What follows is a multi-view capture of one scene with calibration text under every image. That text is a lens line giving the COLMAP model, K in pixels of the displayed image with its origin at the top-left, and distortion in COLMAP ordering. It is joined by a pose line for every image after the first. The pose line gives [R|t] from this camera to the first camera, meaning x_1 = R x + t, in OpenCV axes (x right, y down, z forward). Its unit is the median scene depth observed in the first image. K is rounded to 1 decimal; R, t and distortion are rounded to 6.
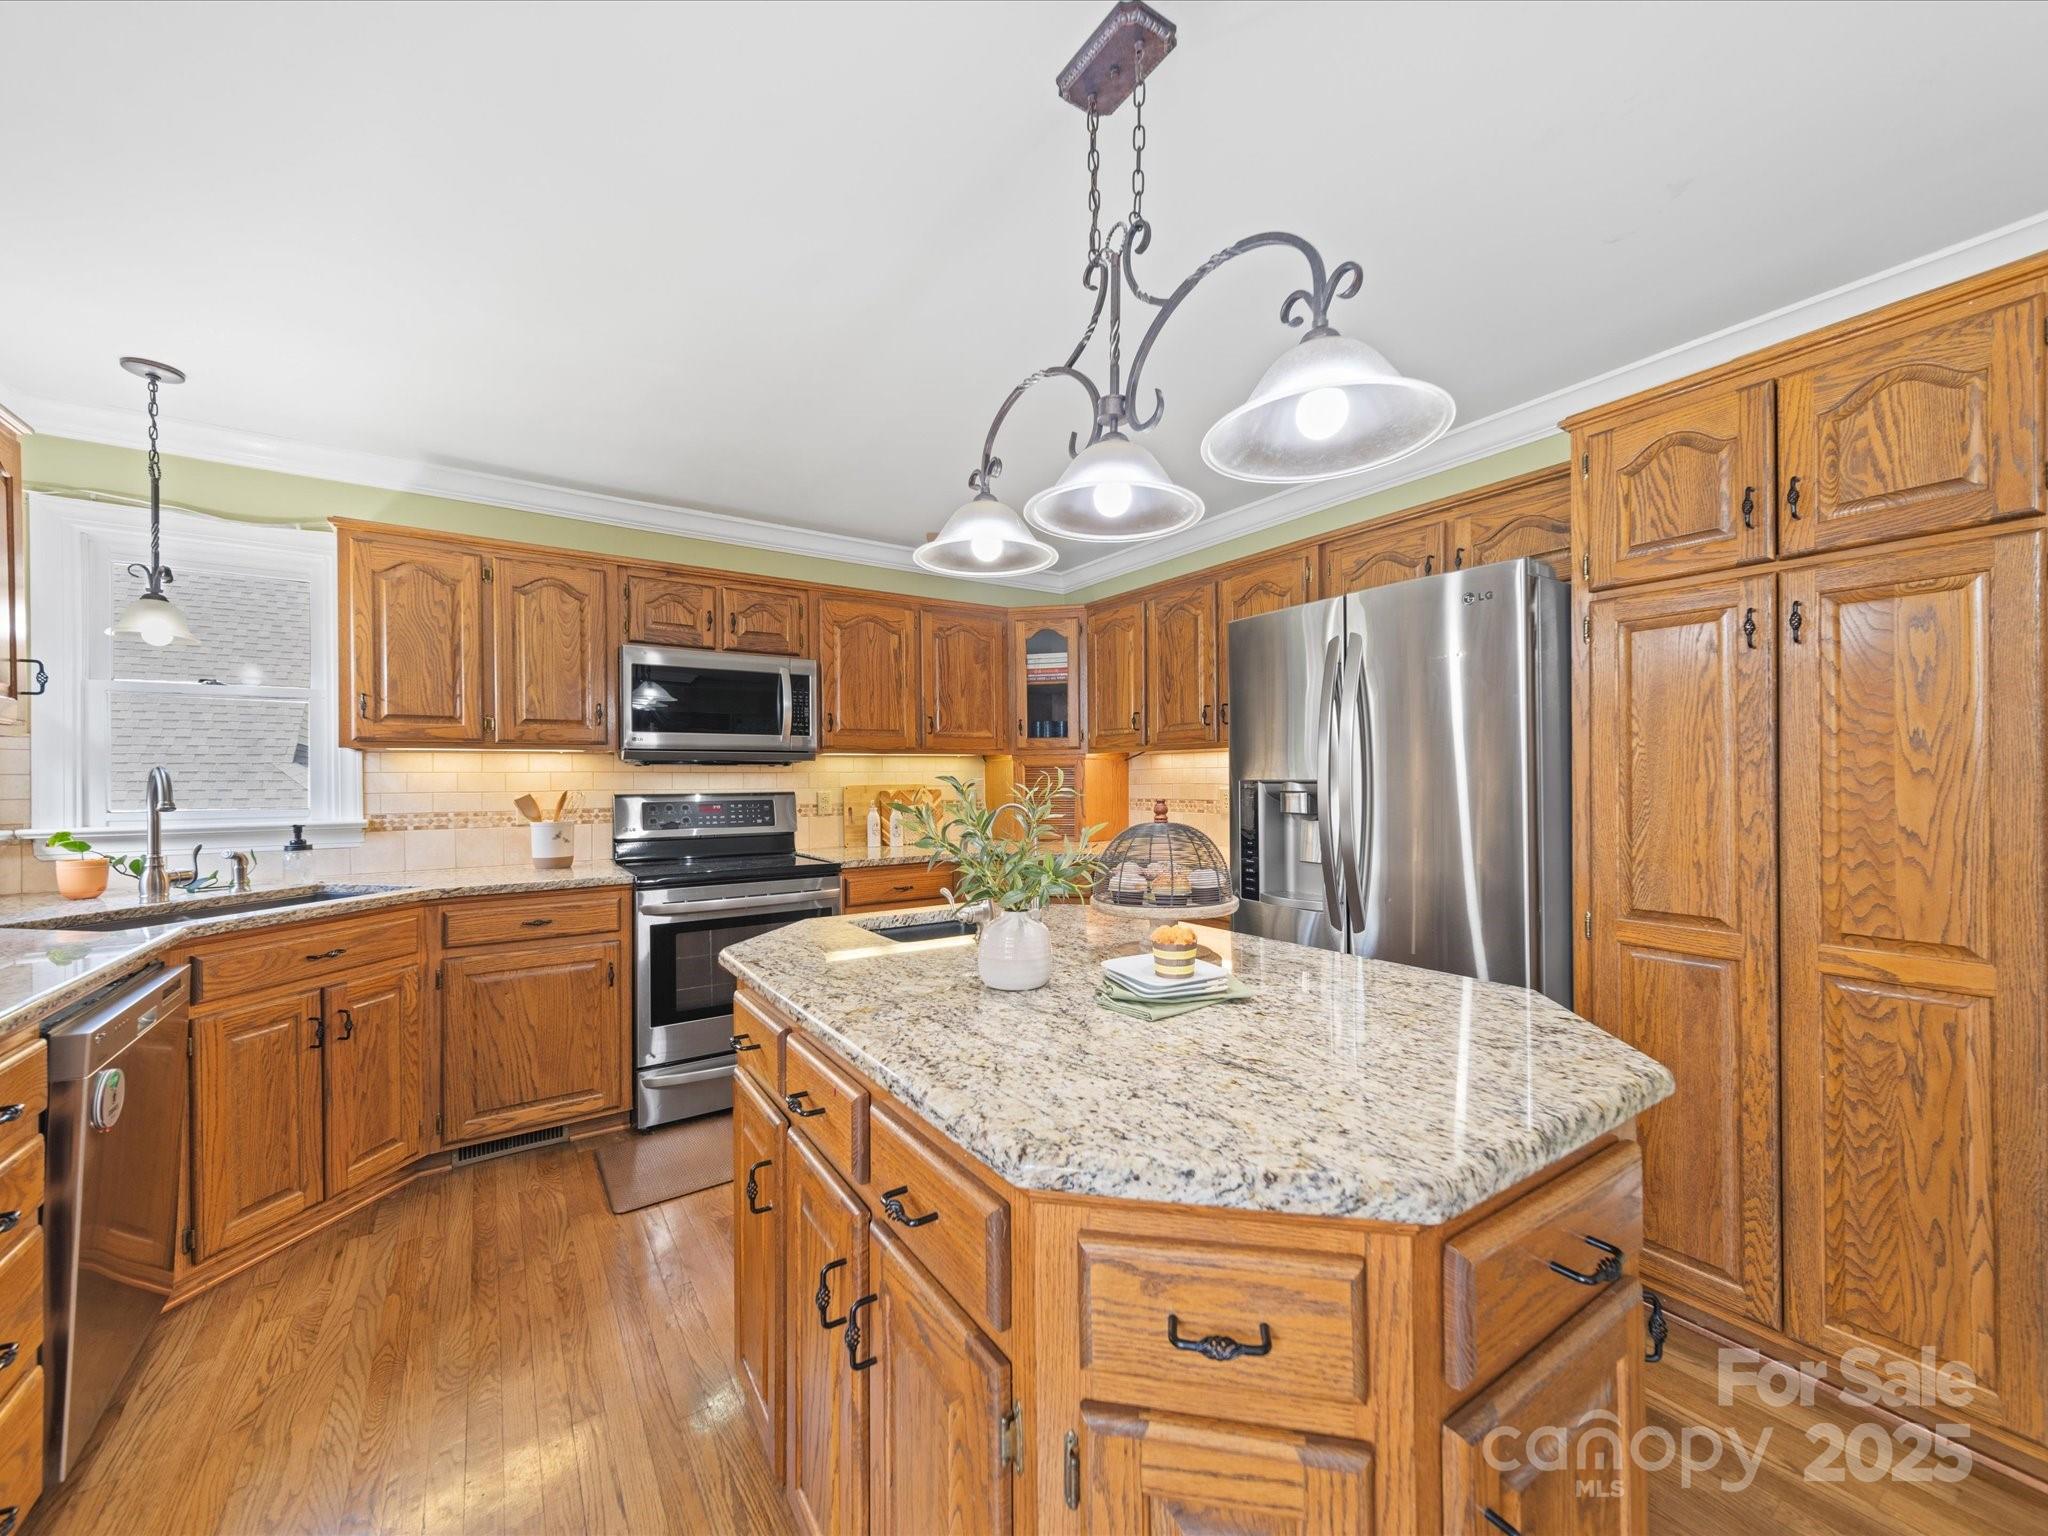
lens RADIAL K [[802.0, 0, 1026.8], [0, 802.0, 760.8], [0, 0, 1]] dist [0.007274, -0.000519]
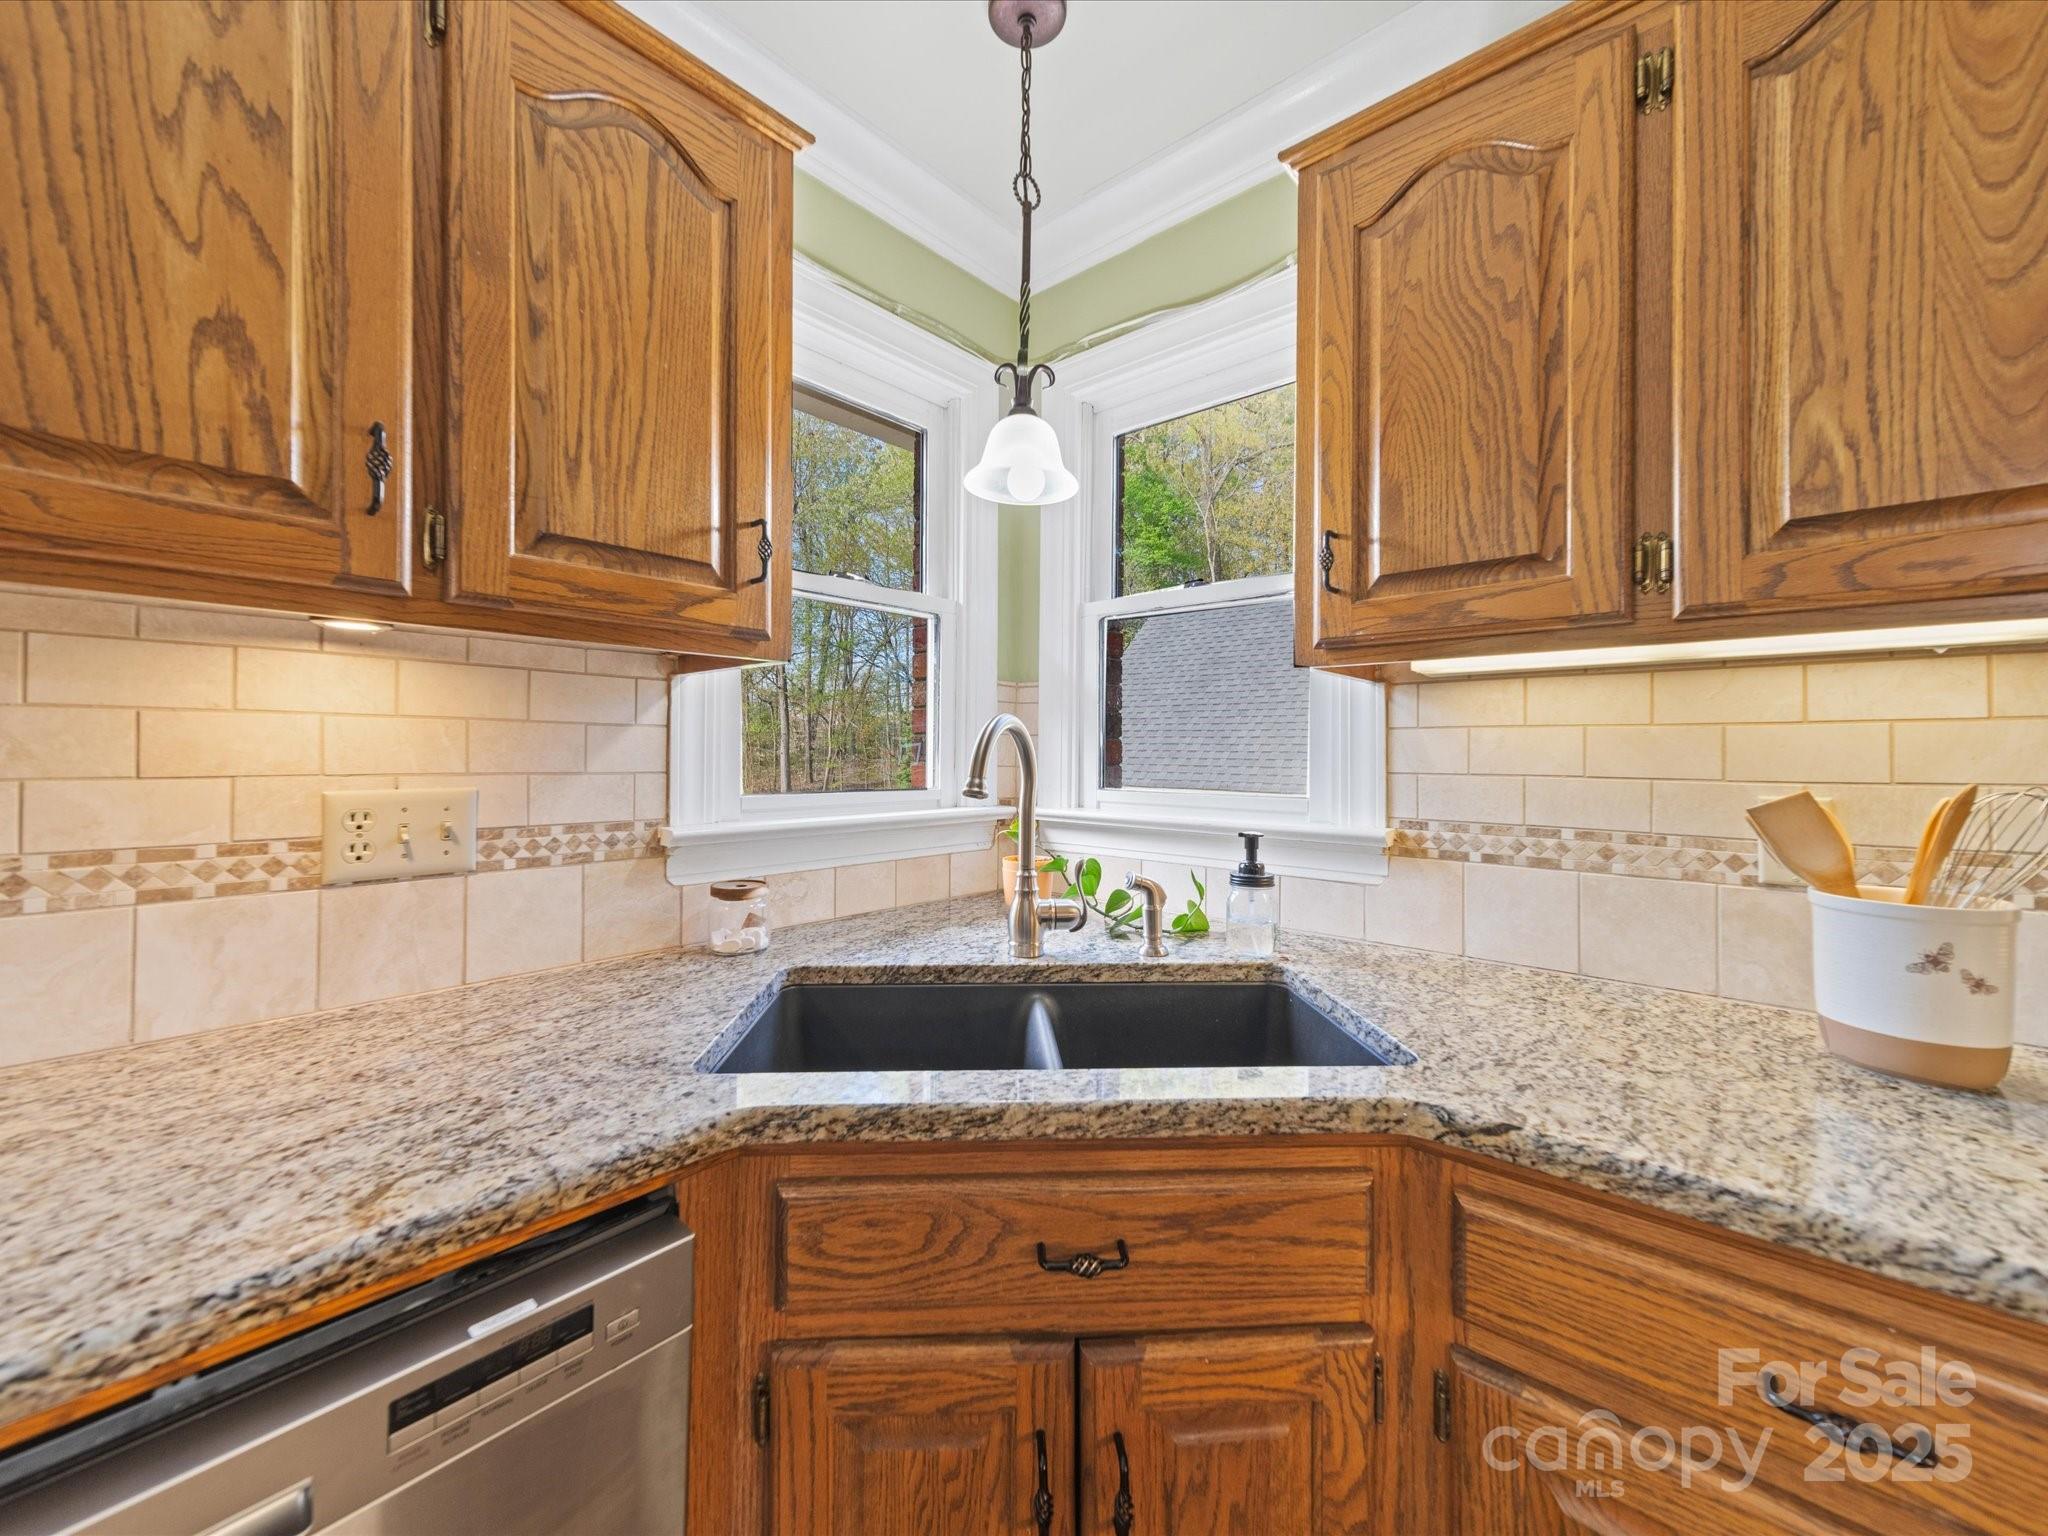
lens RADIAL K [[802.0, 0, 1026.8], [0, 802.0, 760.8], [0, 0, 1]] dist [0.007274, -0.000519]
pose [[0.243103, 0.016364, -0.969862, -0.422325], [0.011267, 0.999743, 0.019693, 0.021905], [0.969935, -0.015715, 0.242856, 0.685597]]
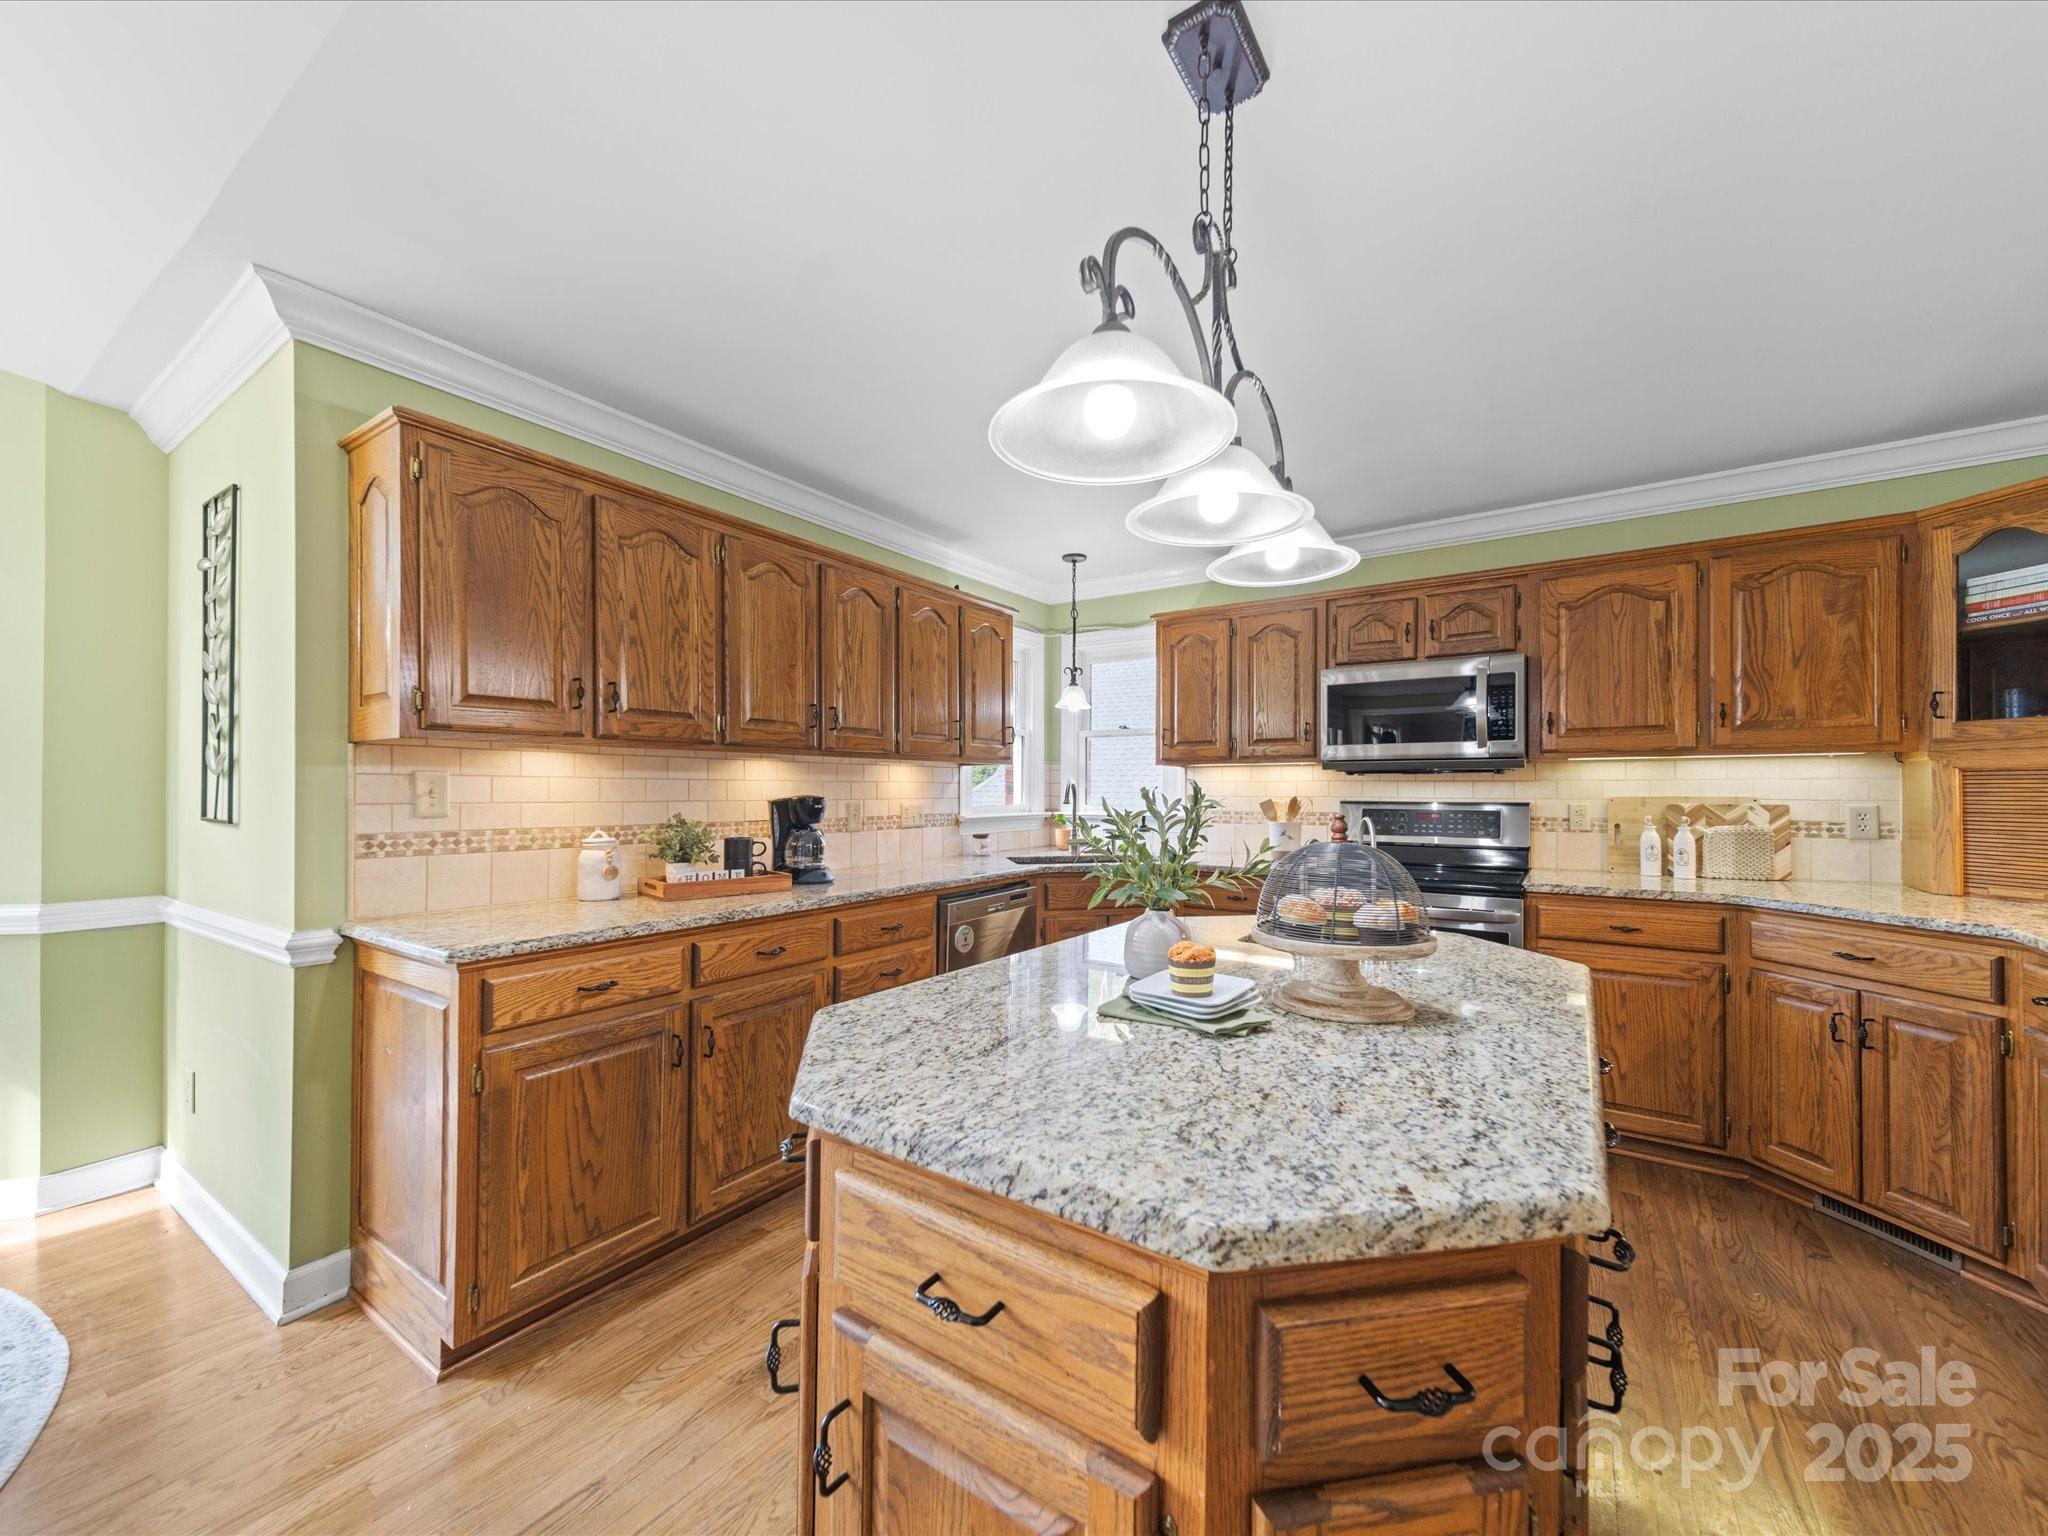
lens RADIAL K [[800.8, 0, 1024.0], [0, 800.8, 768.0], [0, 0, 1]] dist [0.008438, -0.000032]
pose [[0.369546, -0.016453, -0.929067, 0.422683], [0.017390, 0.999791, -0.010788, 0.000388], [0.929050, -0.012170, 0.369755, 0.190229]]
